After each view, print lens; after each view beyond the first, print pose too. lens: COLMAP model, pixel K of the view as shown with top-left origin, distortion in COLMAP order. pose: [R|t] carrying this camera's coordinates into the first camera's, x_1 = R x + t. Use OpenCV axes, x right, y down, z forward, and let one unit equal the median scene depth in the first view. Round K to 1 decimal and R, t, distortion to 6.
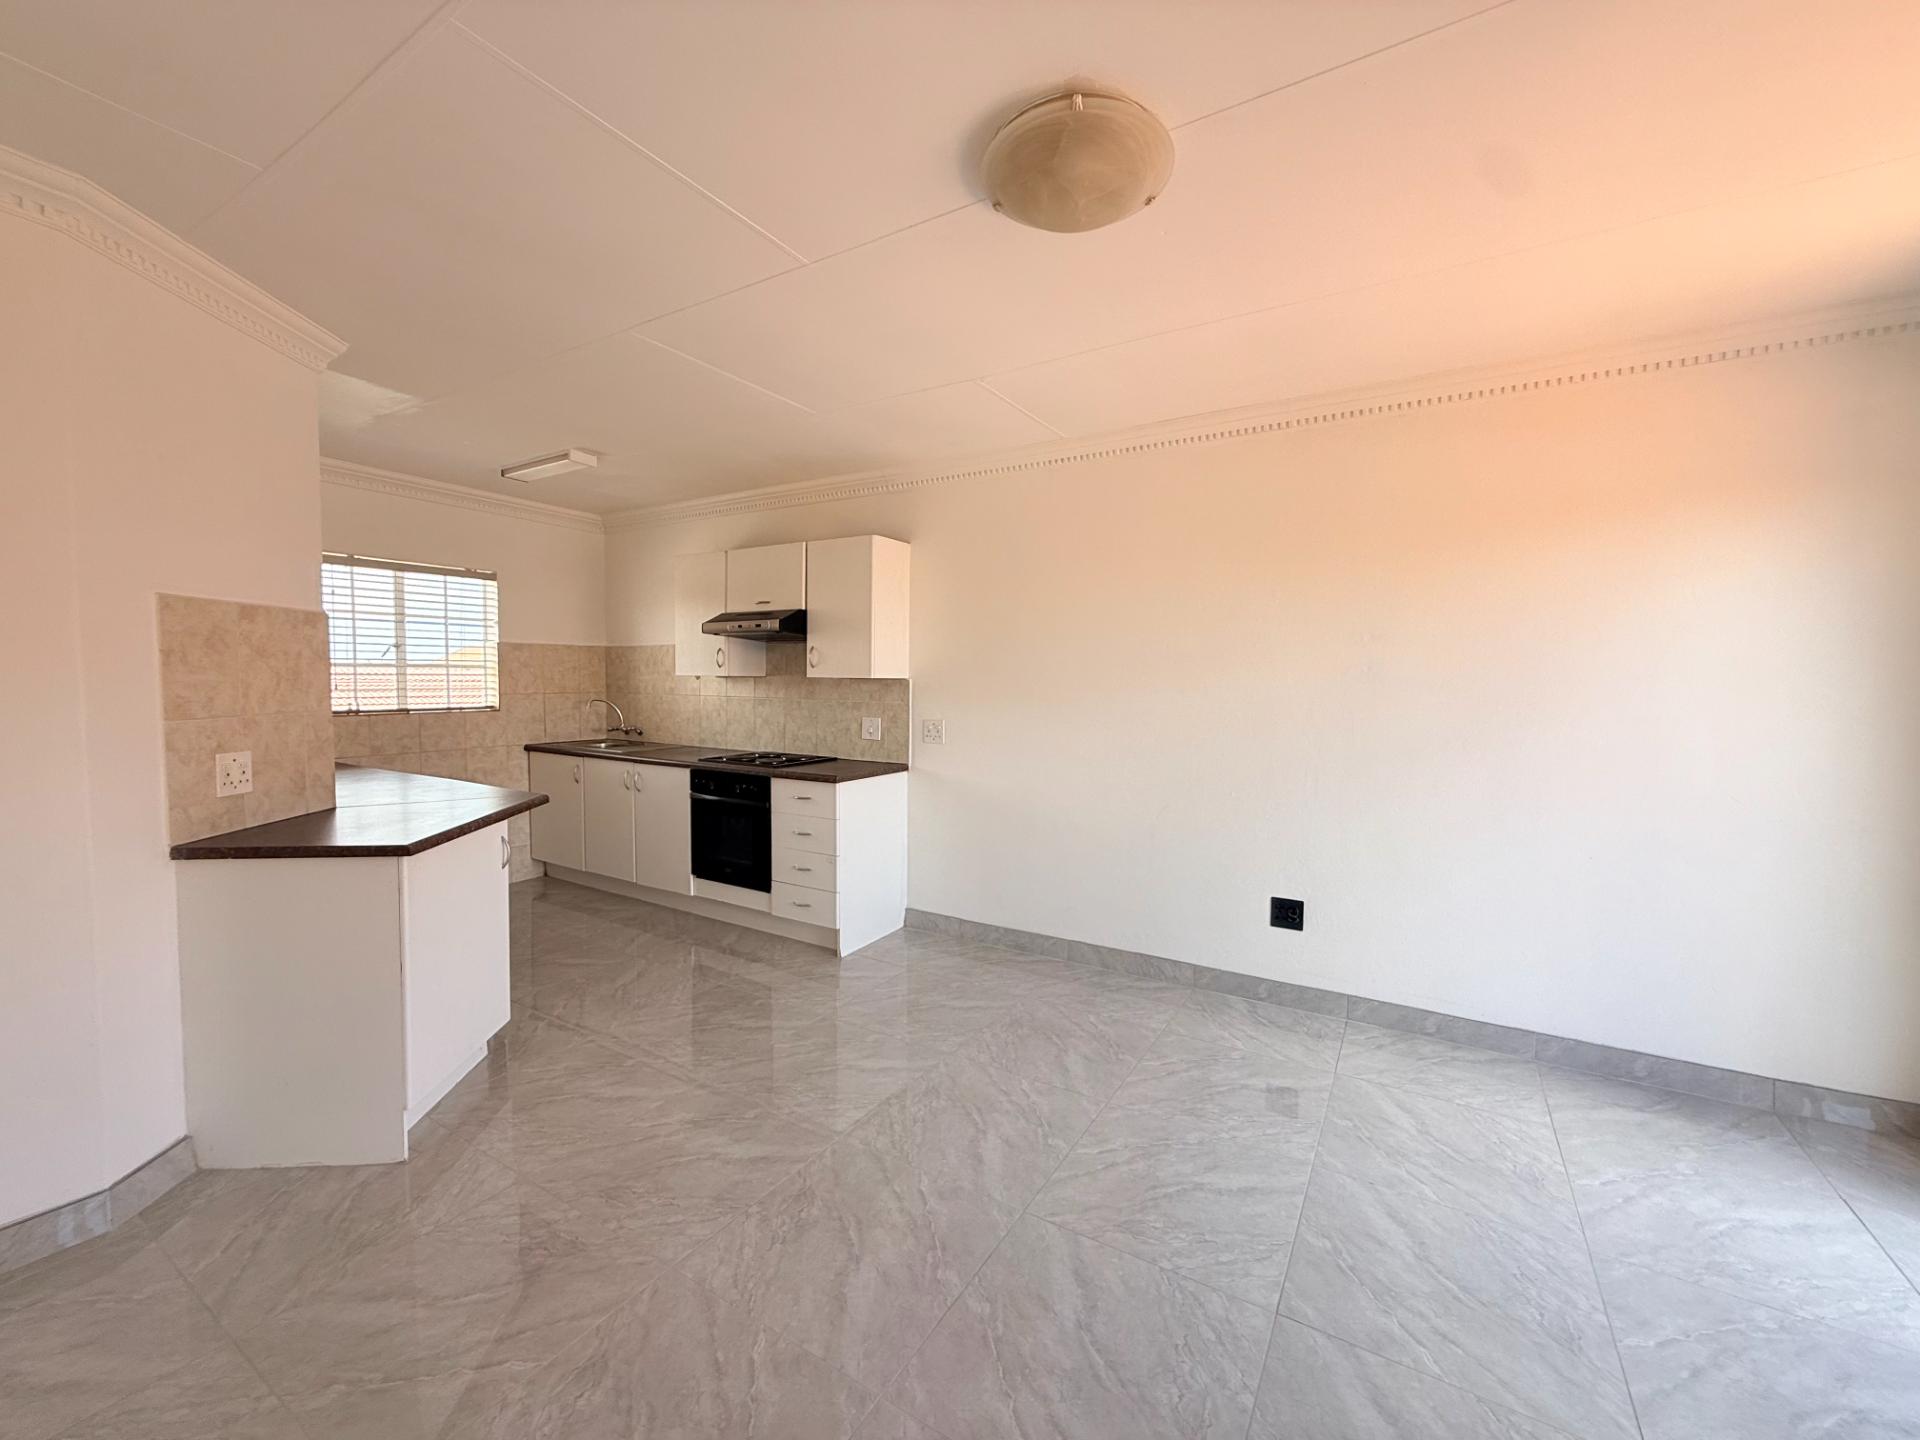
lens RADIAL K [[766.6, 0, 957.7], [0, 766.6, 719.0], [0, 0, 1]] dist [0.003341, 0.000286]
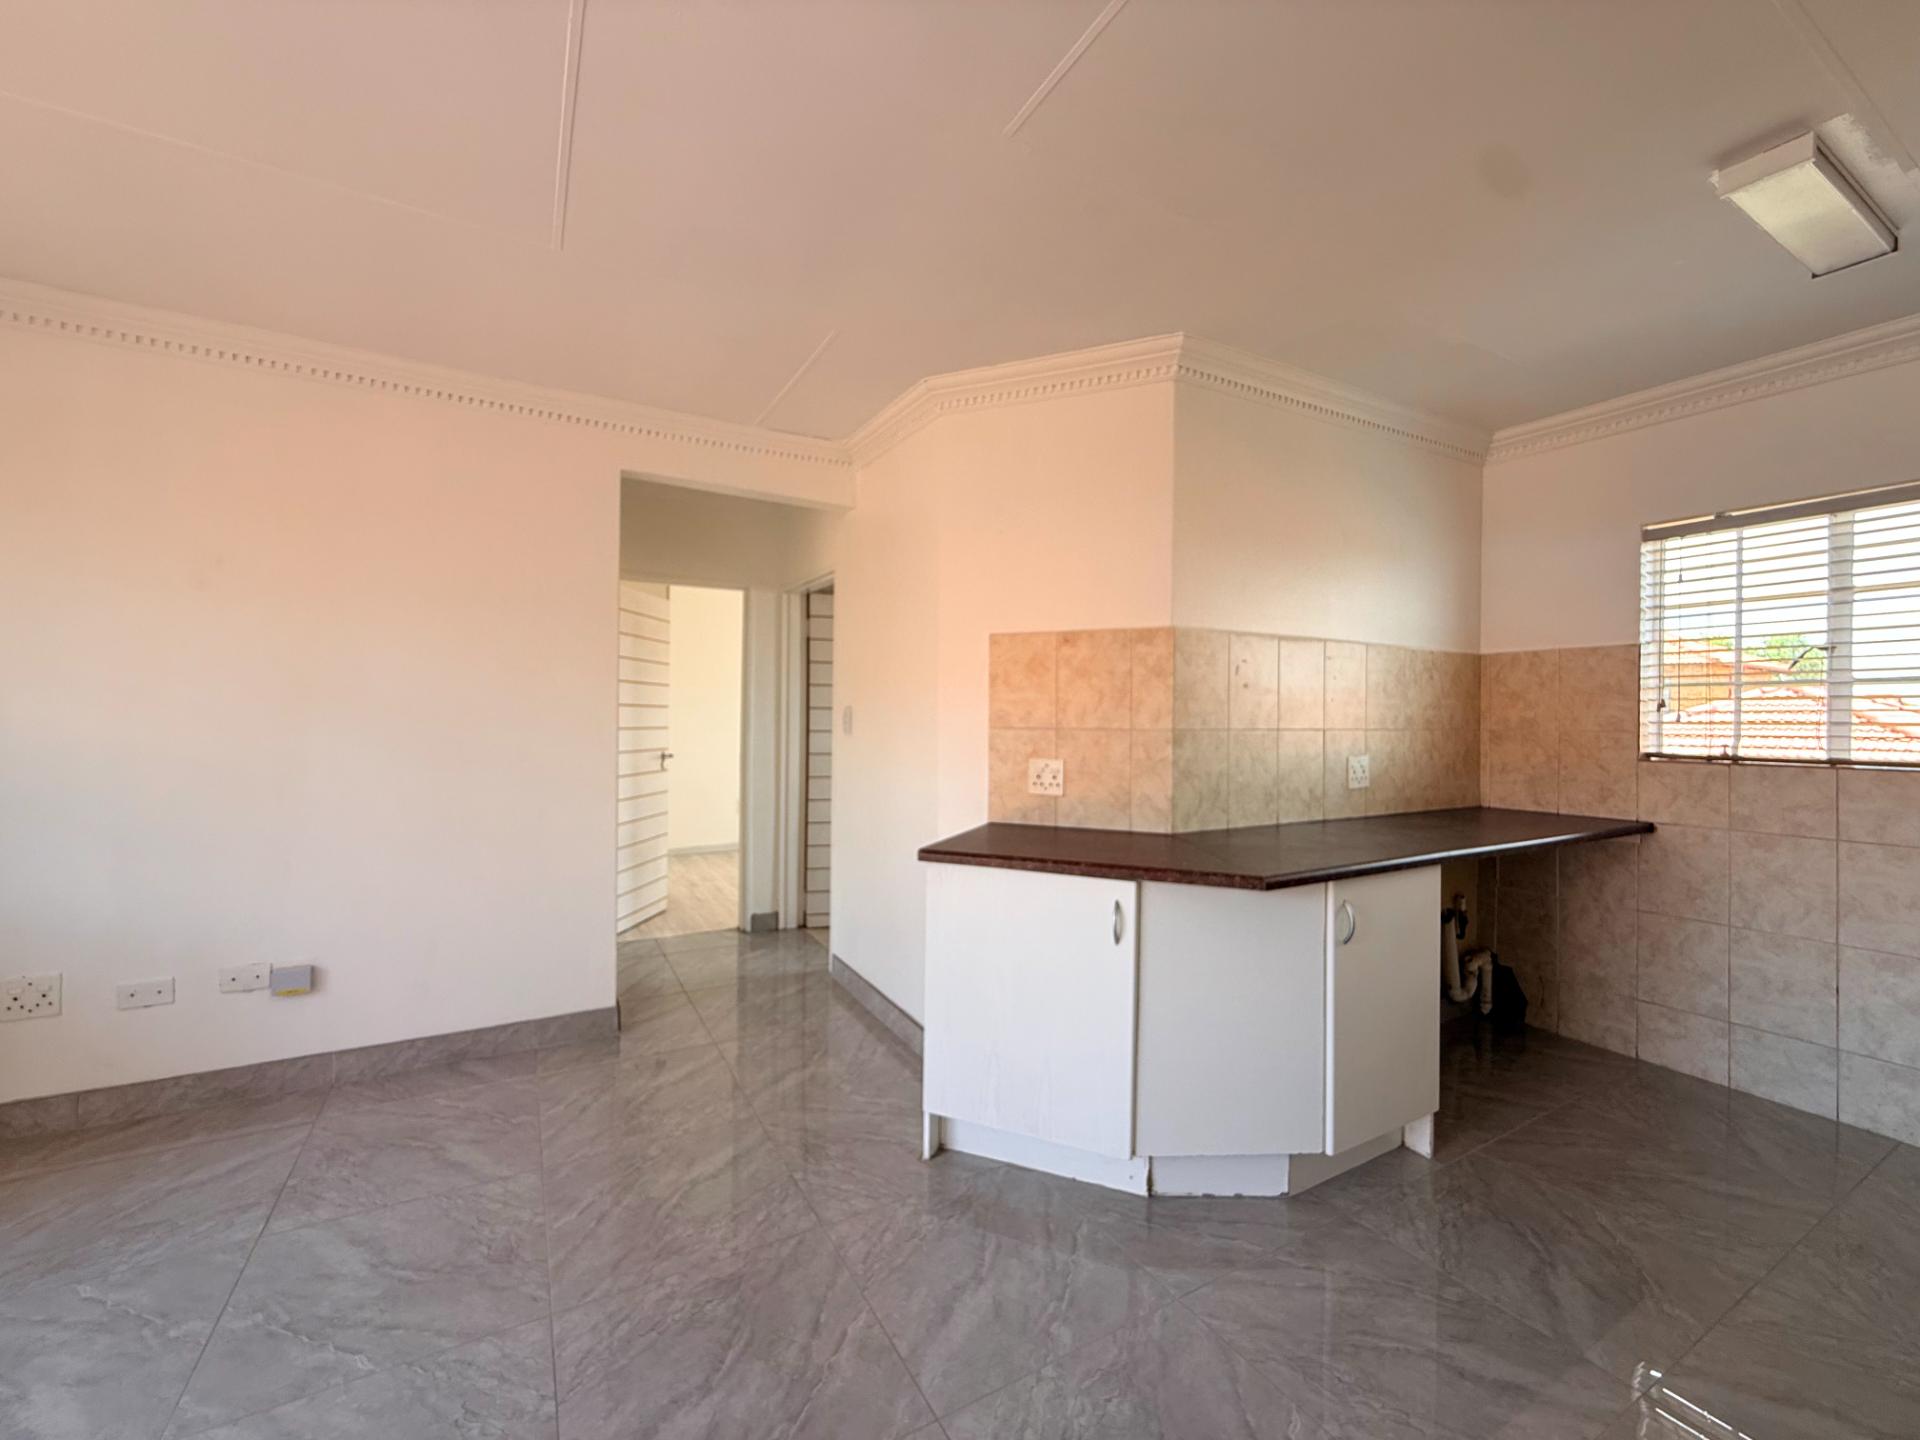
lens RADIAL K [[766.6, 0, 960.6], [0, 766.6, 714.6], [0, 0, 1]] dist [0.003341, 0.000286]
pose [[-0.490879, -0.015406, -0.871091, 0.138566], [-0.057760, 0.998219, 0.014895, -0.031810], [0.869311, 0.057625, -0.490895, 1.347752]]
